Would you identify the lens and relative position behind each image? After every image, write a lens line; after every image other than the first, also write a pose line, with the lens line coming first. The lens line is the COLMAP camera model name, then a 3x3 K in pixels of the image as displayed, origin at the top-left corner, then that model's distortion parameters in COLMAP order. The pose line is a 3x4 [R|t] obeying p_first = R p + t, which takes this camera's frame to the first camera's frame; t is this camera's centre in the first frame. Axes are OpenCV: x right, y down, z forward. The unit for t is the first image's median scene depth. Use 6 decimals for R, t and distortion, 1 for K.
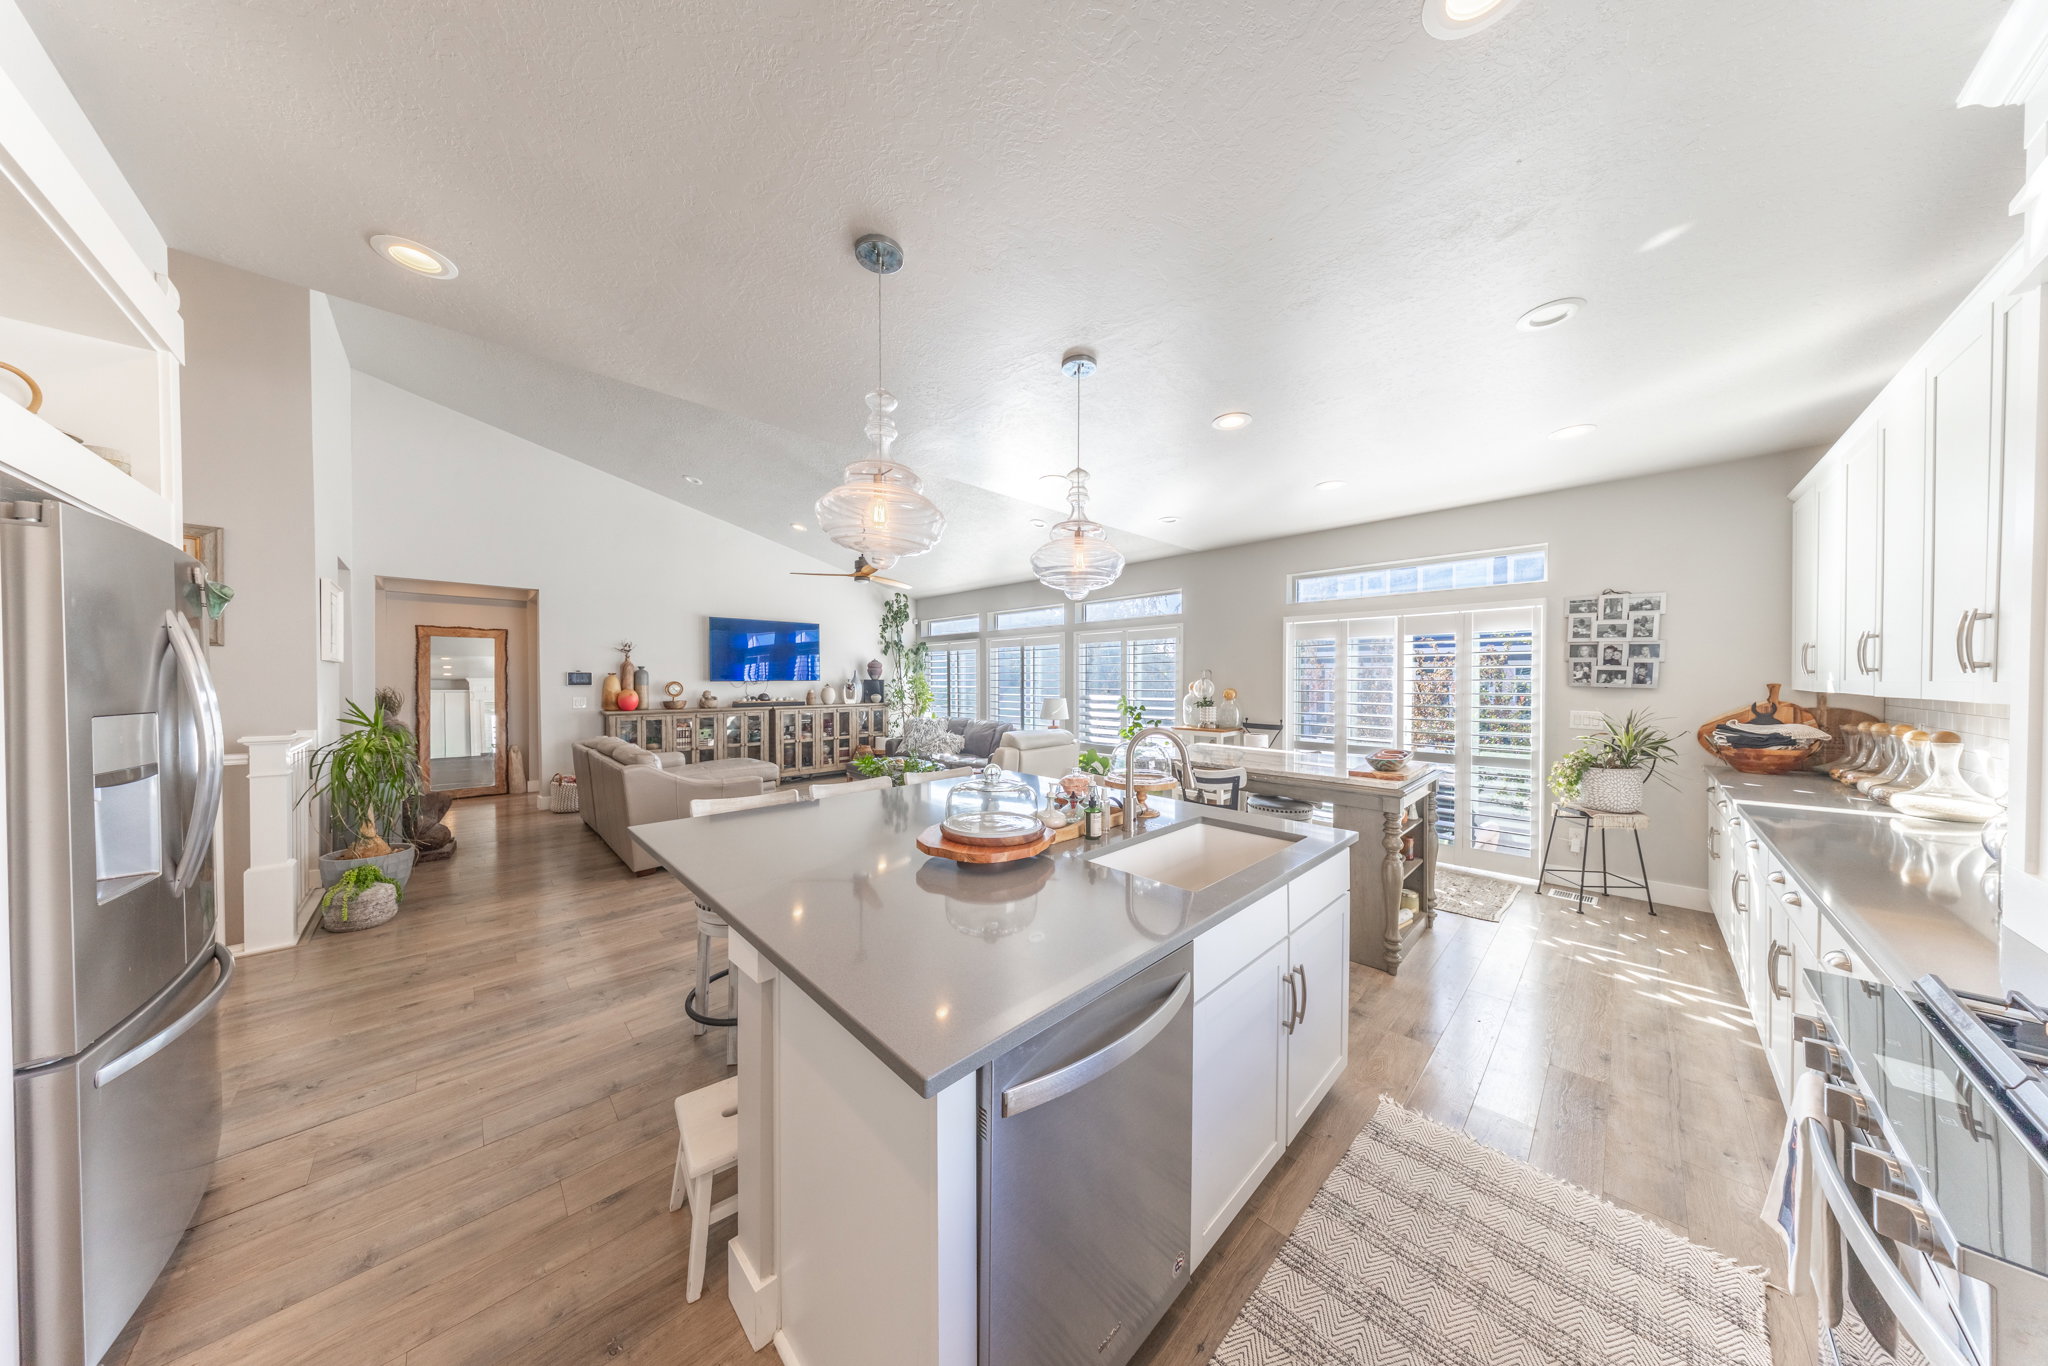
lens RADIAL K [[601.1, 0, 1027.4], [0, 601.1, 686.1], [0, 0, 1]] dist [0.000246, 0.000026]
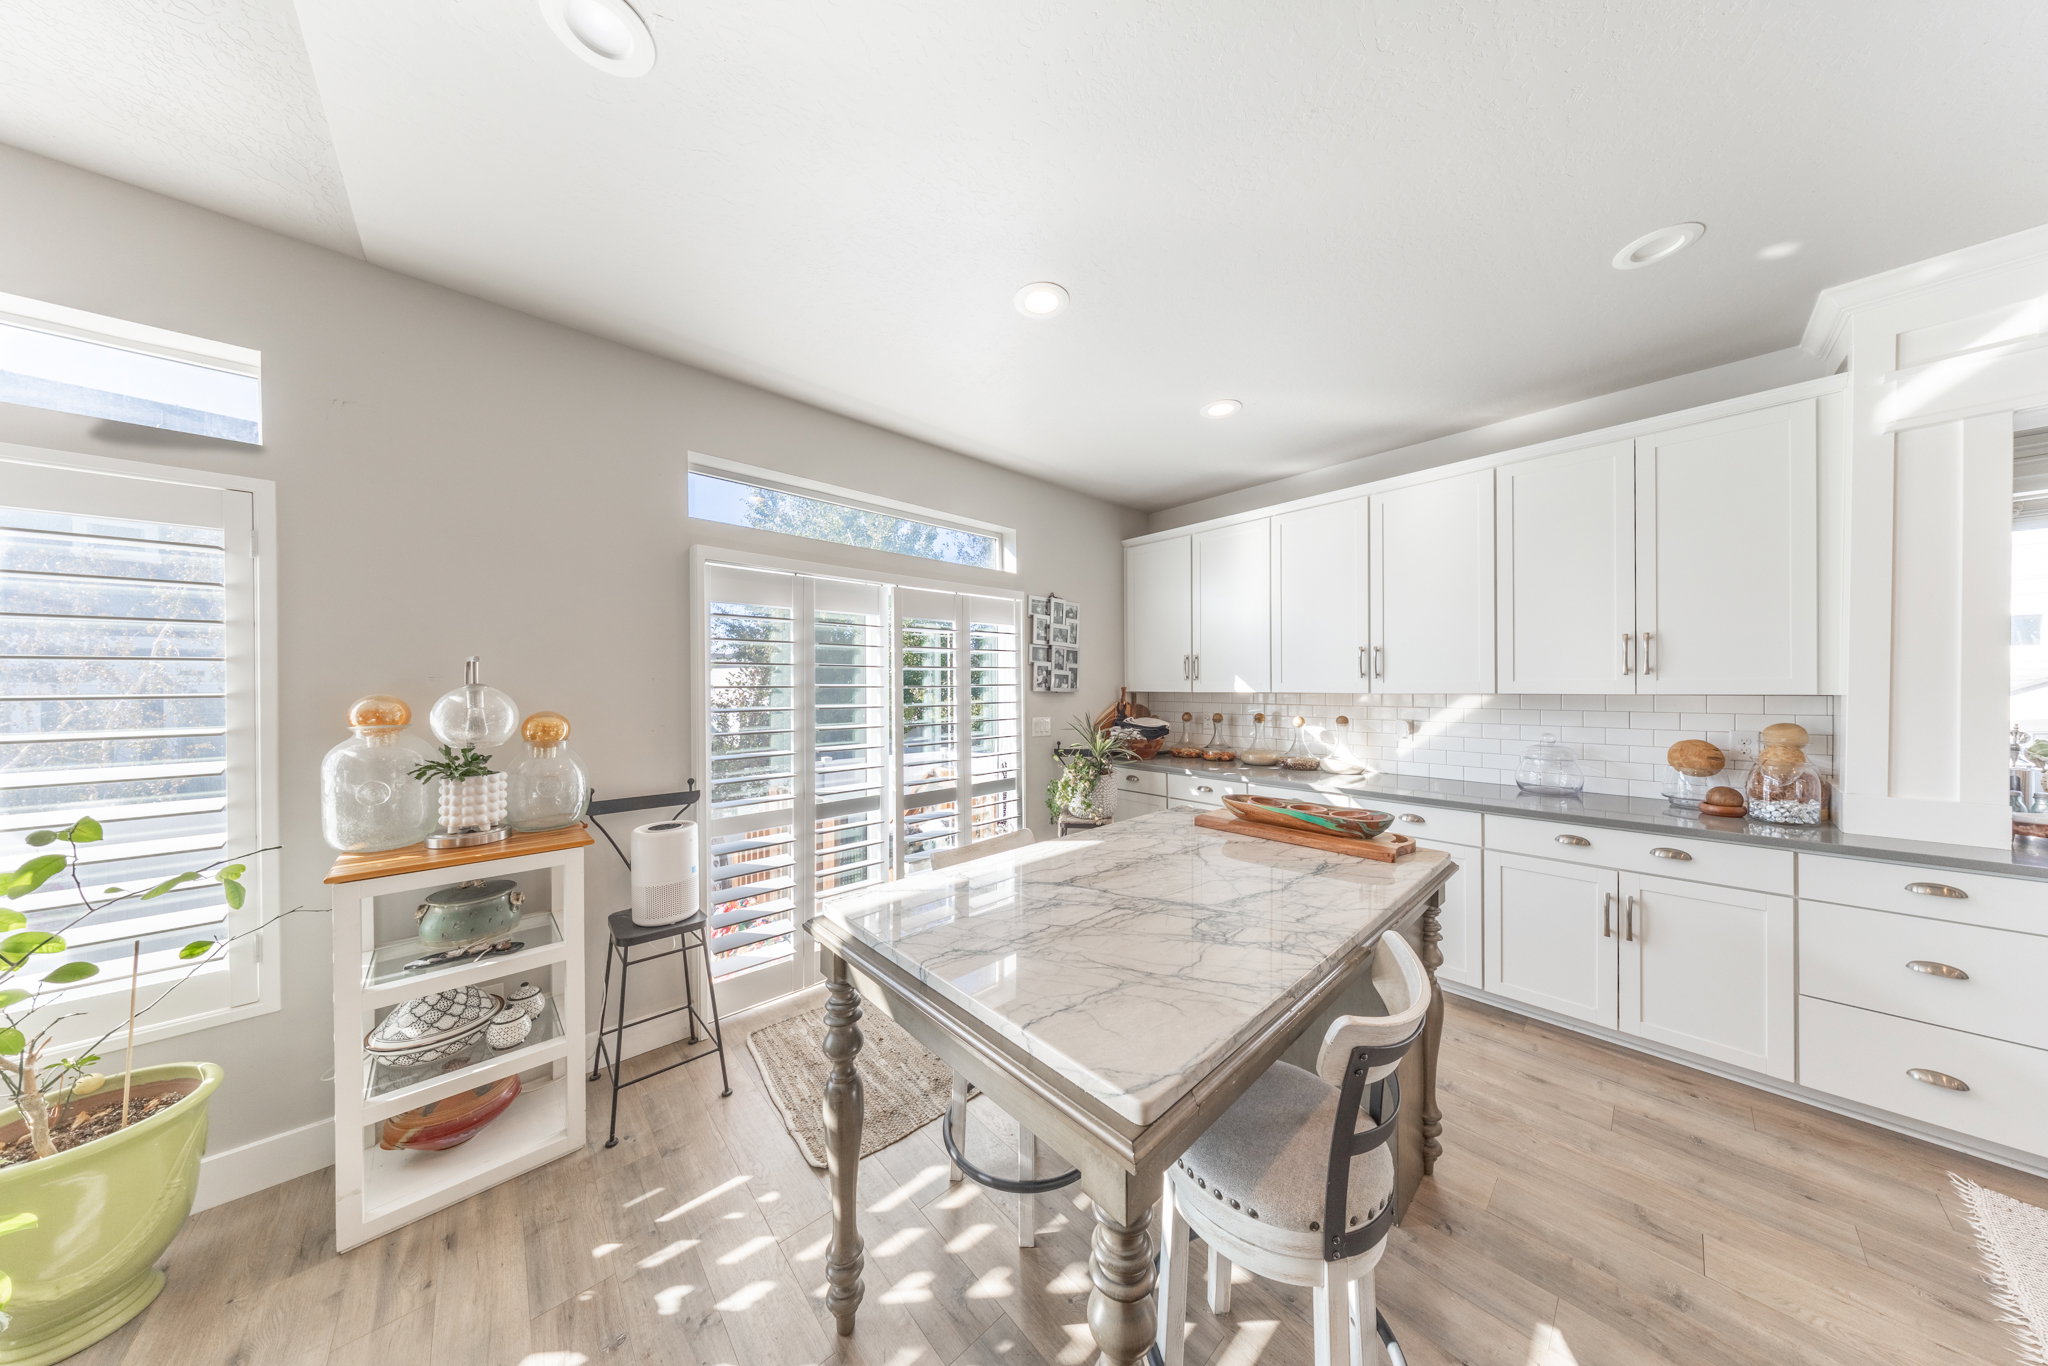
lens RADIAL K [[601.1, 0, 1027.4], [0, 601.1, 686.1], [0, 0, 1]] dist [0.000246, 0.000026]
pose [[0.028487, -0.001677, 0.999593, -0.010127], [0.019720, 0.999805, 0.001115, -0.008369], [-0.999400, 0.019680, 0.028515, 0.799749]]
